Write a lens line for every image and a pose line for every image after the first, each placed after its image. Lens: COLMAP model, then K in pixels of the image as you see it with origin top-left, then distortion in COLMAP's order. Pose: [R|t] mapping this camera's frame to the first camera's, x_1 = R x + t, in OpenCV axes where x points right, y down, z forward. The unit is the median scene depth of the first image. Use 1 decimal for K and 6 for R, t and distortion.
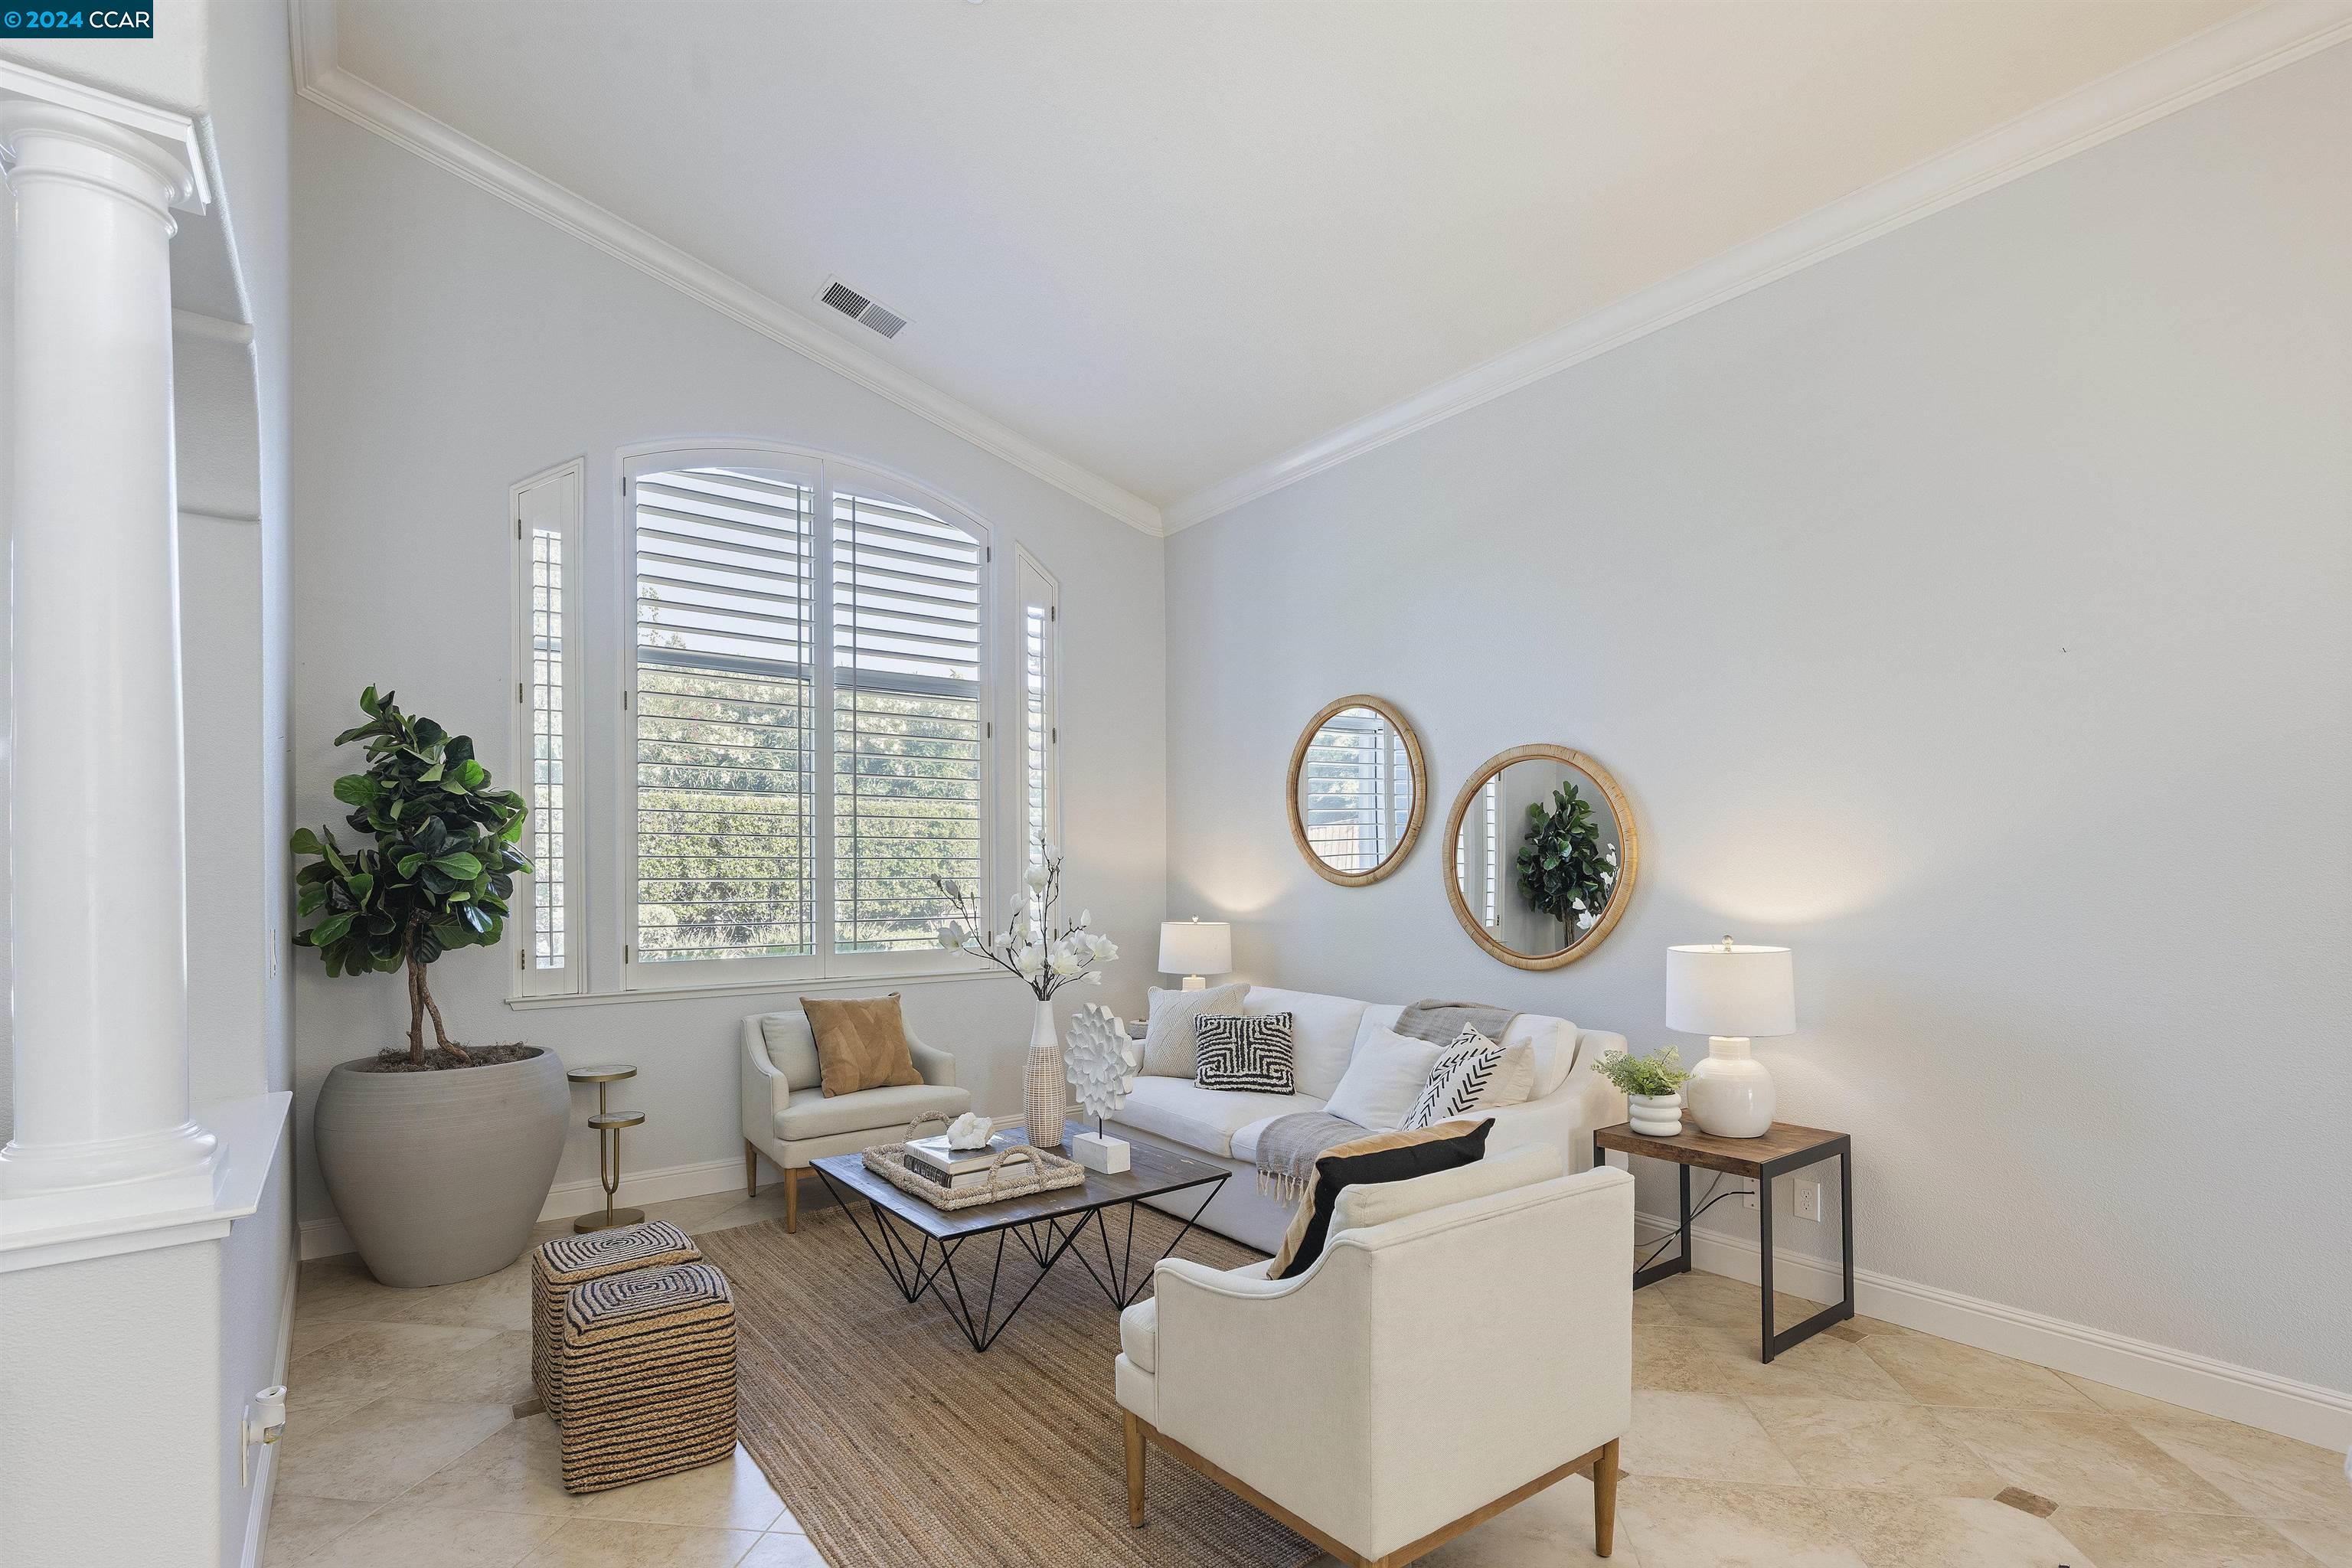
lens RADIAL K [[1113.5, 0, 1193.2], [0, 1113.5, 871.5], [0, 0, 1]] dist [0.002334, 0.000237]
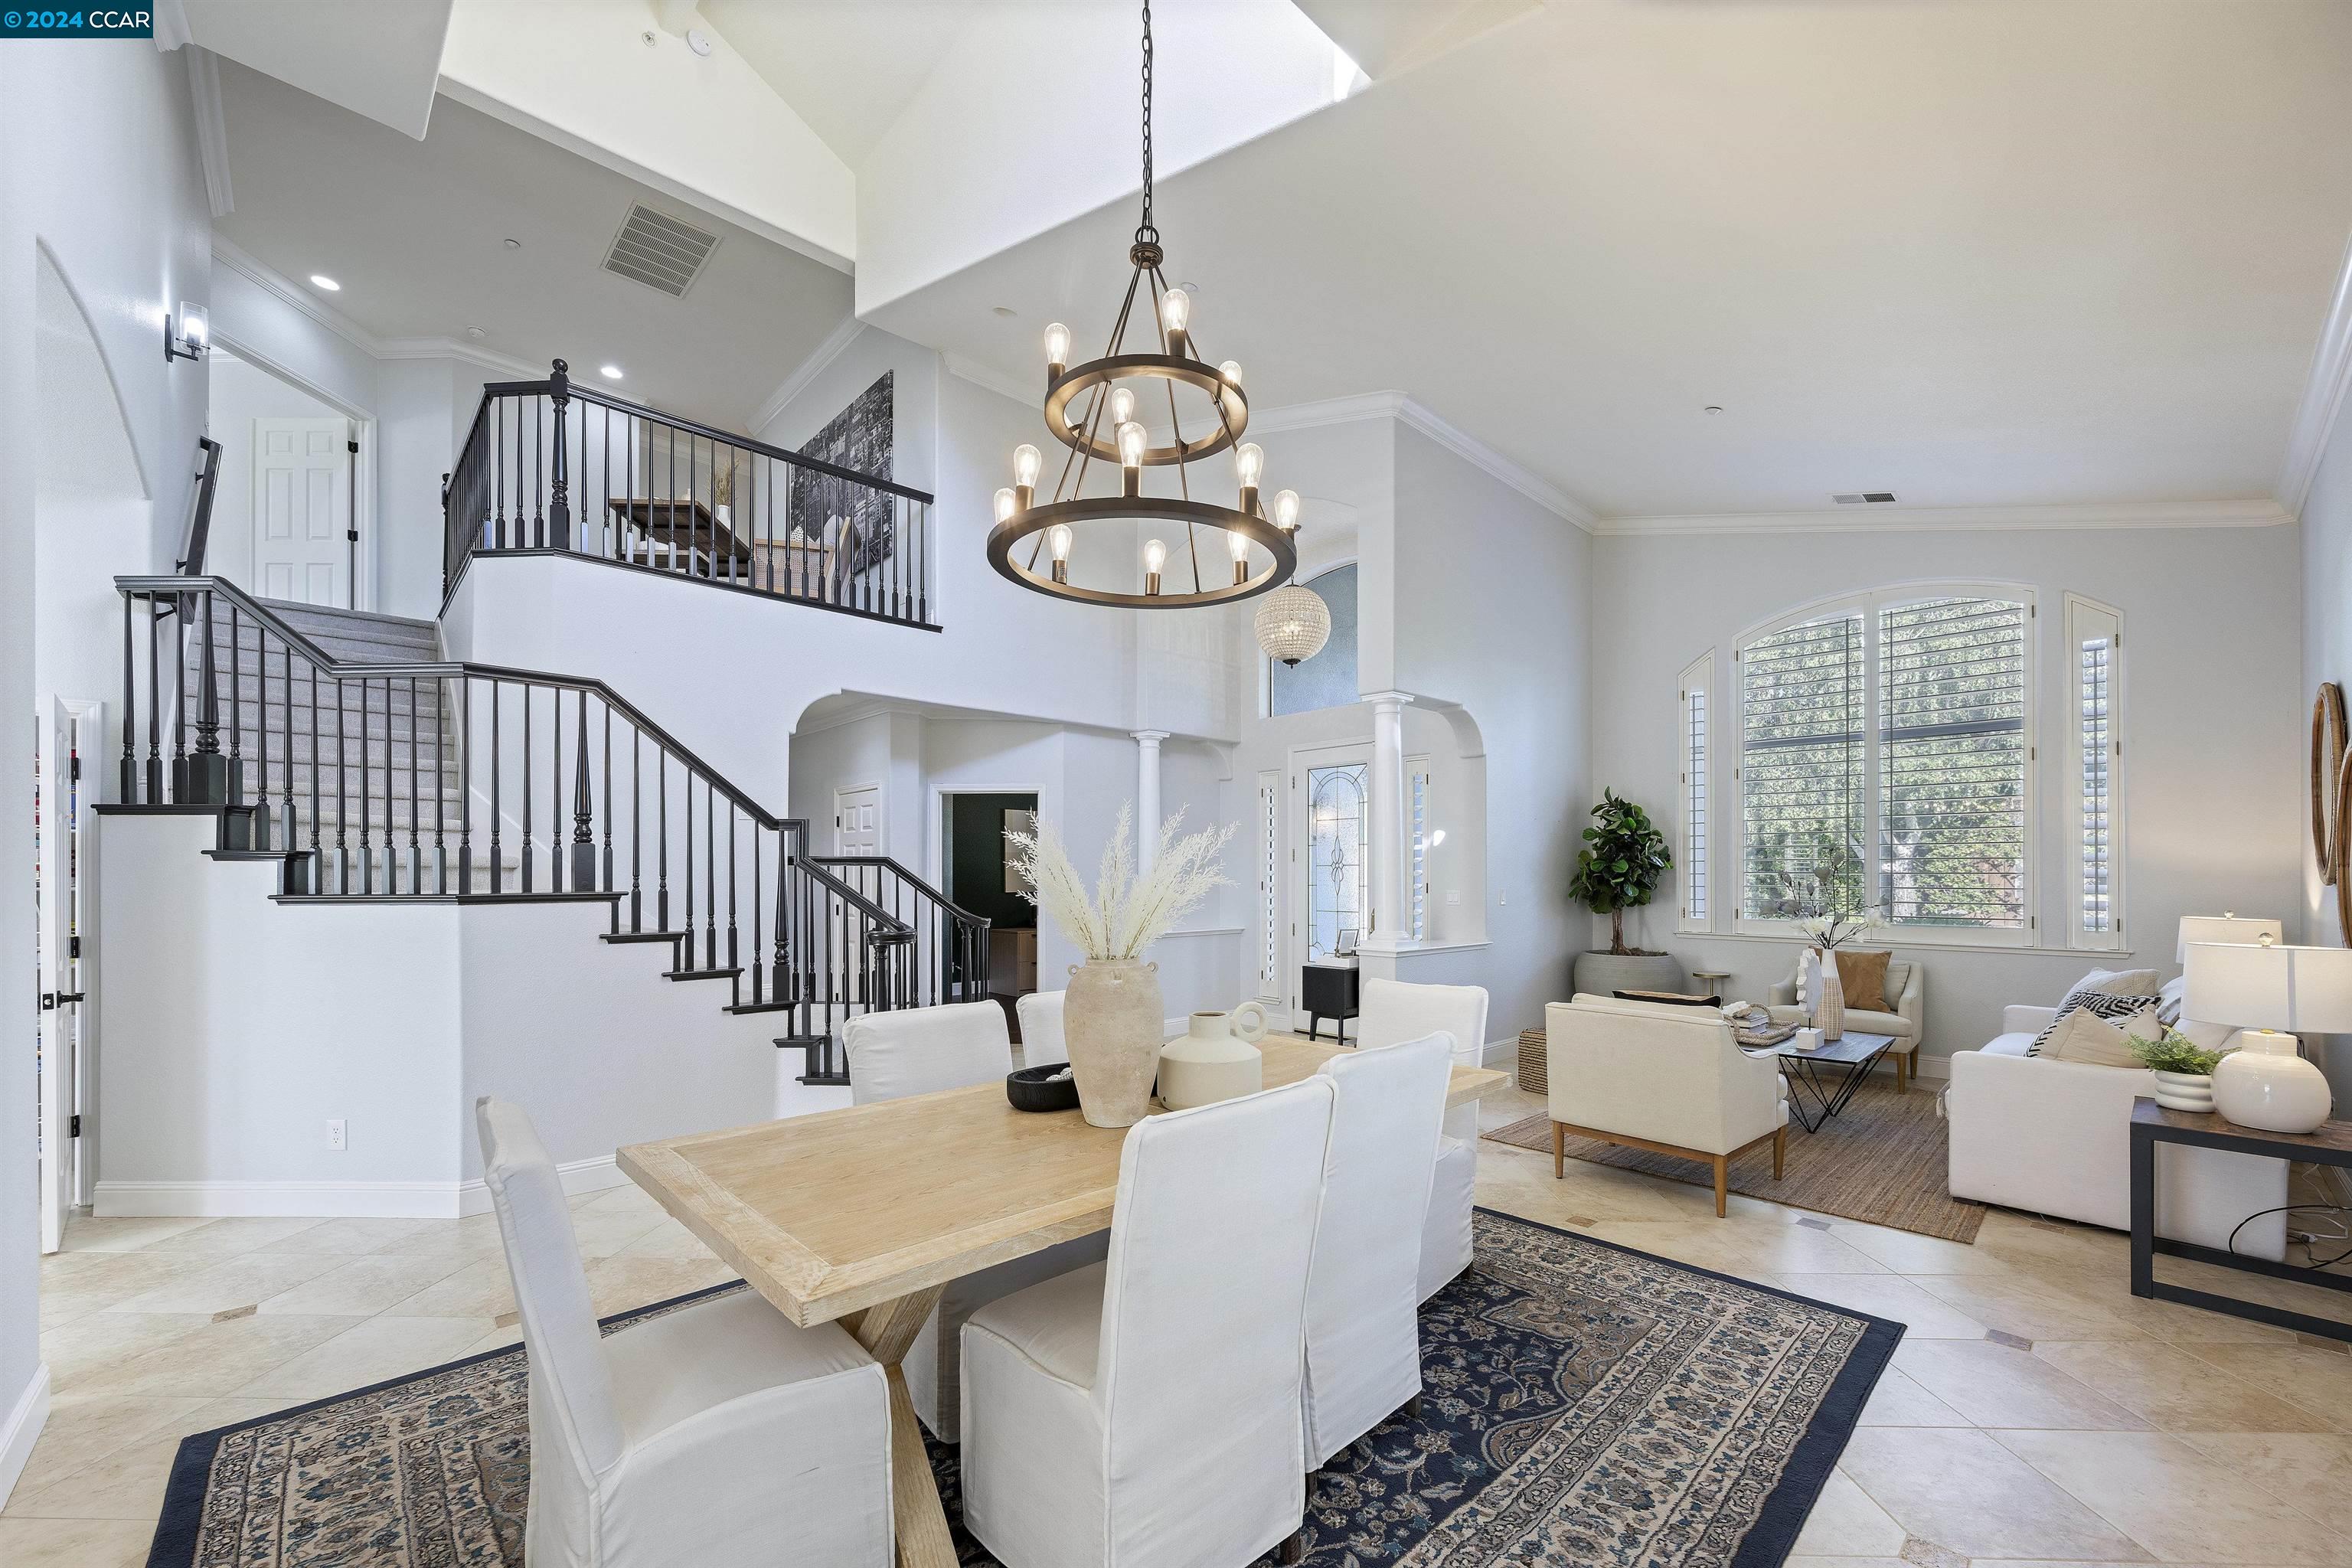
lens RADIAL K [[928.4, 0, 1186.7], [0, 928.4, 868.9], [0, 0, 1]] dist [-0.004109, -0.000723]
pose [[0.106089, 0.000587, -0.994356, 0.900699], [-0.000727, 1.000000, 0.000513, 0.001447], [0.994356, 0.000668, 0.106090, -0.048035]]
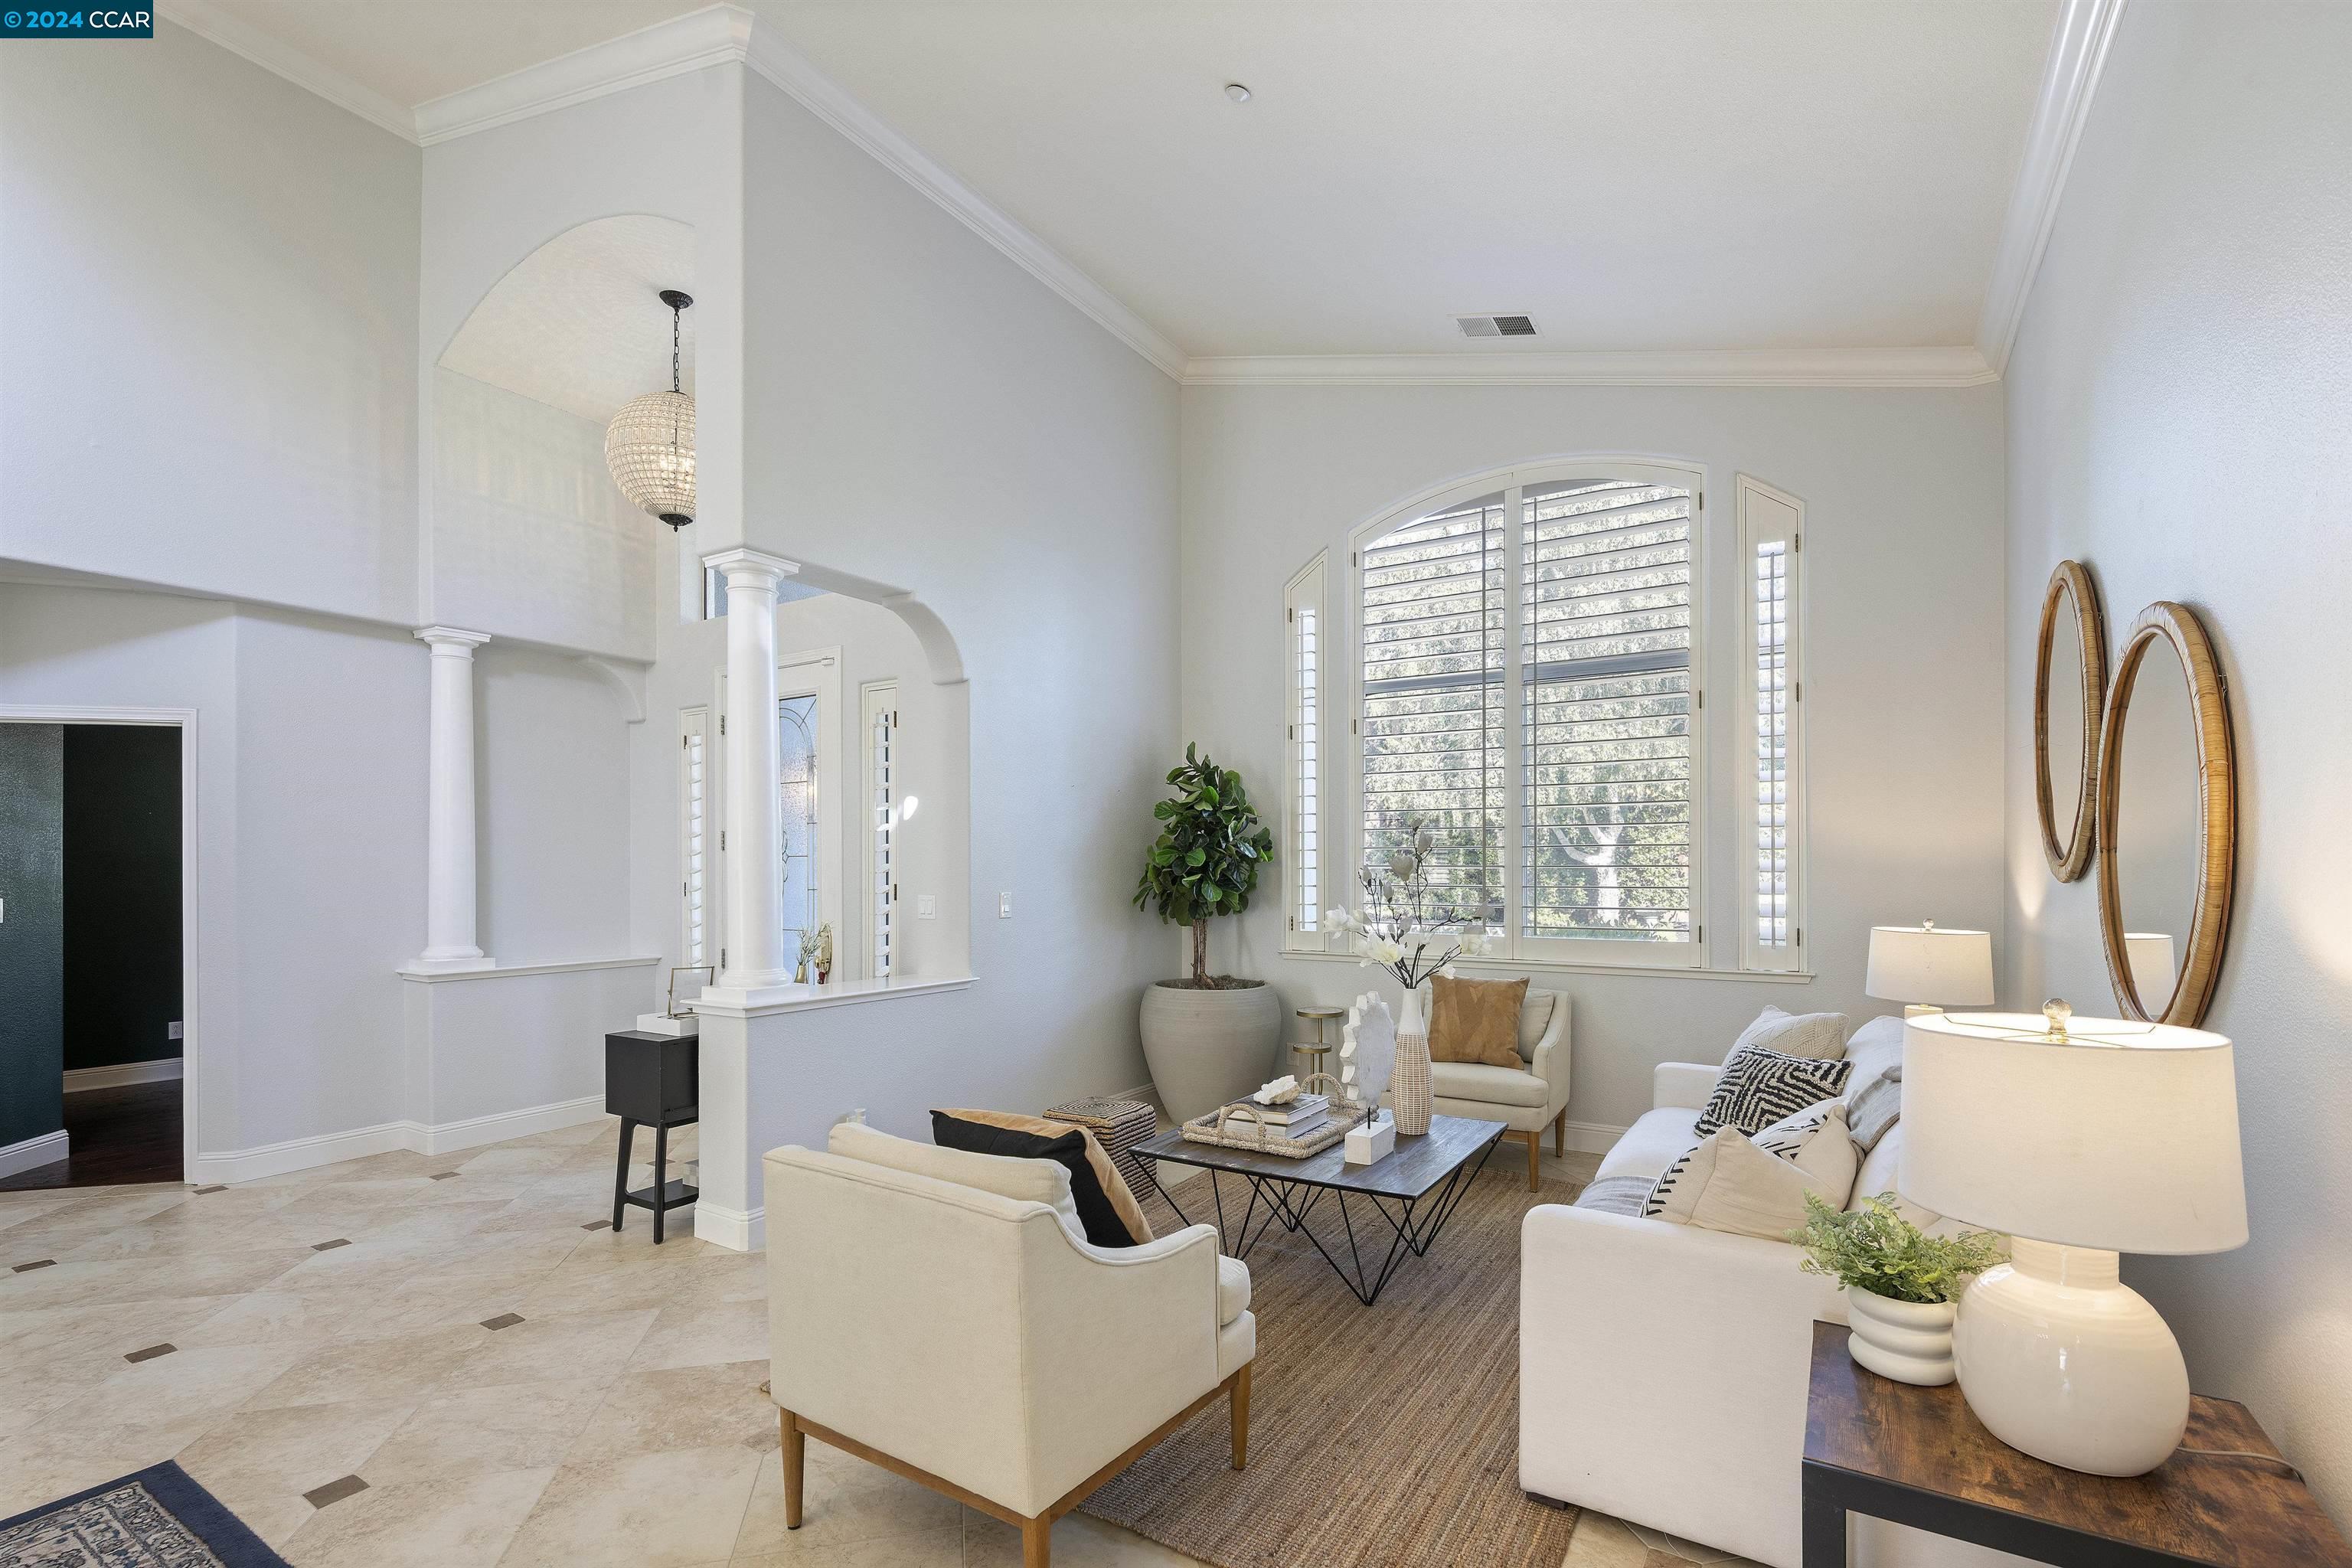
lens RADIAL K [[1047.4, 0, 1190.4], [0, 1047.4, 867.9], [0, 0, 1]] dist [-0.000505, -0.000105]
pose [[0.355538, 0.004413, -0.934652, 0.554350], [0.001317, 0.999985, 0.005223, 0.003007], [0.934661, -0.003088, 0.355527, 0.398011]]
